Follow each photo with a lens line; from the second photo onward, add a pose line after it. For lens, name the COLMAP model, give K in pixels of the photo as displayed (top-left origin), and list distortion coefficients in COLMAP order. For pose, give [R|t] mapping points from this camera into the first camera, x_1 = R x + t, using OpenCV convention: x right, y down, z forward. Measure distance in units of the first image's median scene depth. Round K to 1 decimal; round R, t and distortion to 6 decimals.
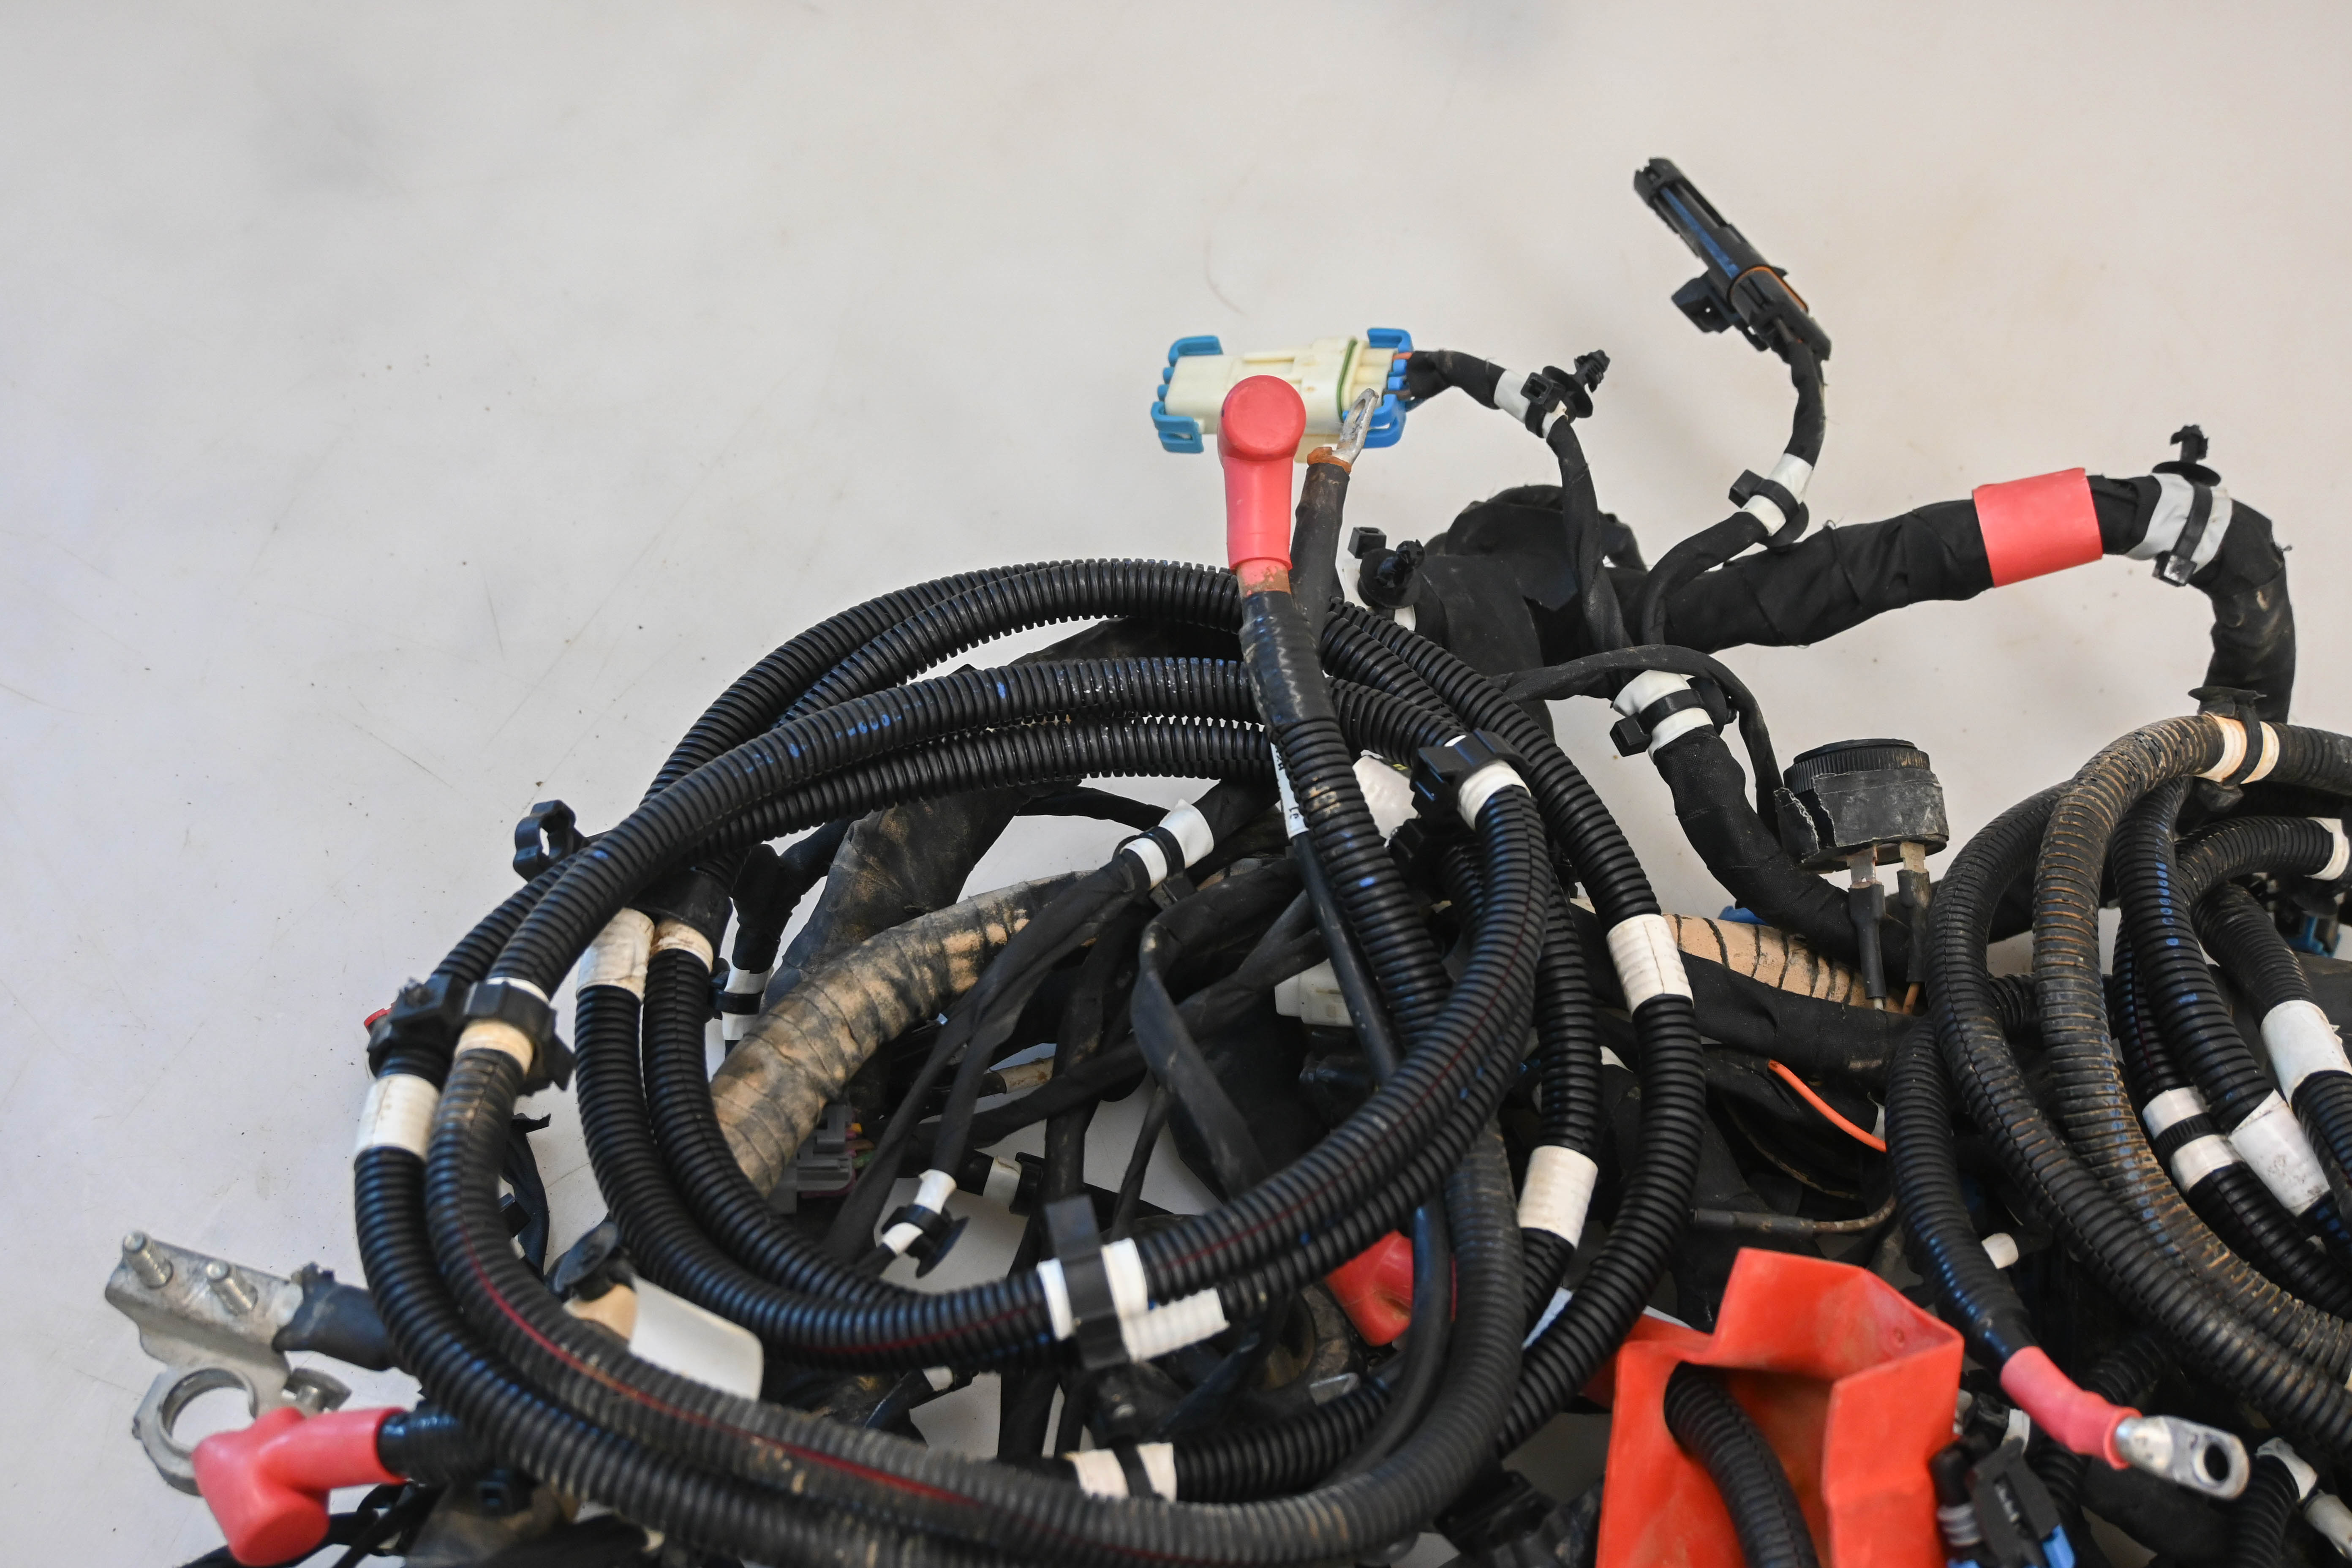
lens RADIAL K [[3277.1, 0, 1178.7], [0, 3277.1, 783.3], [0, 0, 1]] dist [0.021060, -0.002055]
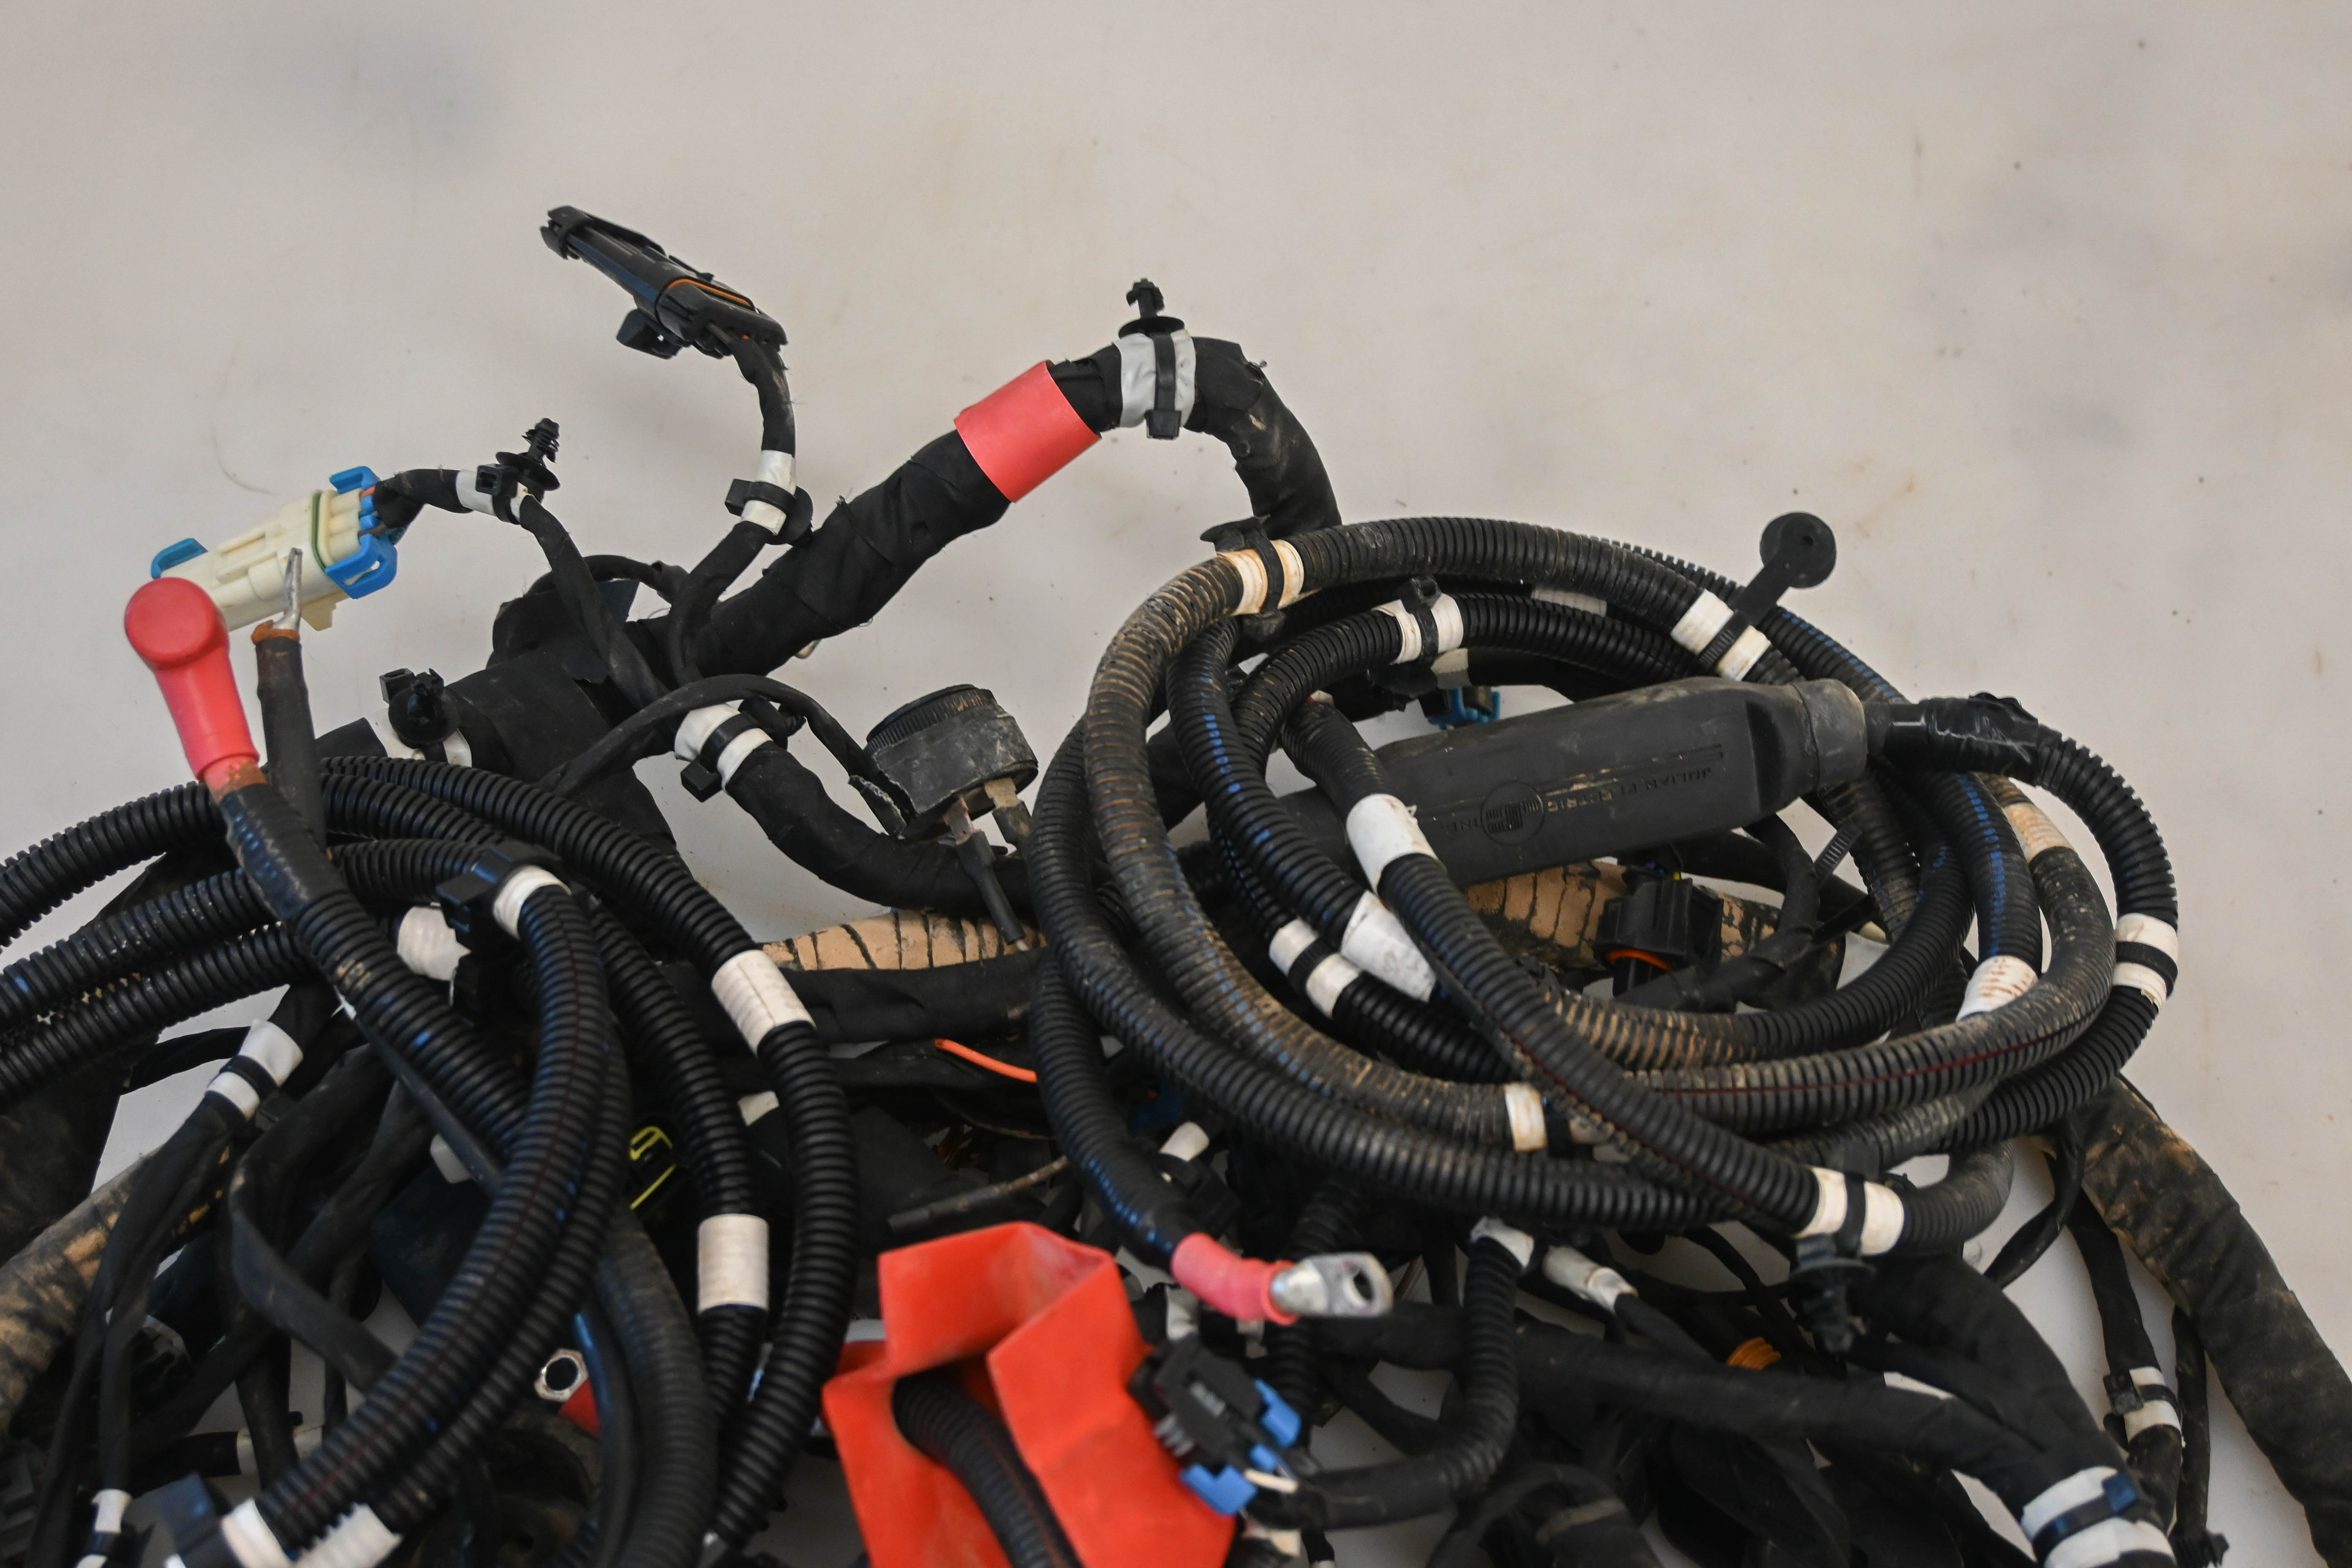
lens RADIAL K [[3277.1, 0, 1178.7], [0, 3277.1, 783.3], [0, 0, 1]] dist [0.021060, -0.002055]
pose [[0.923885, -0.363555, 0.119431, 0.156492], [0.364060, 0.931195, 0.018340, 0.021019], [-0.117882, 0.026536, 0.992673, 0.013022]]
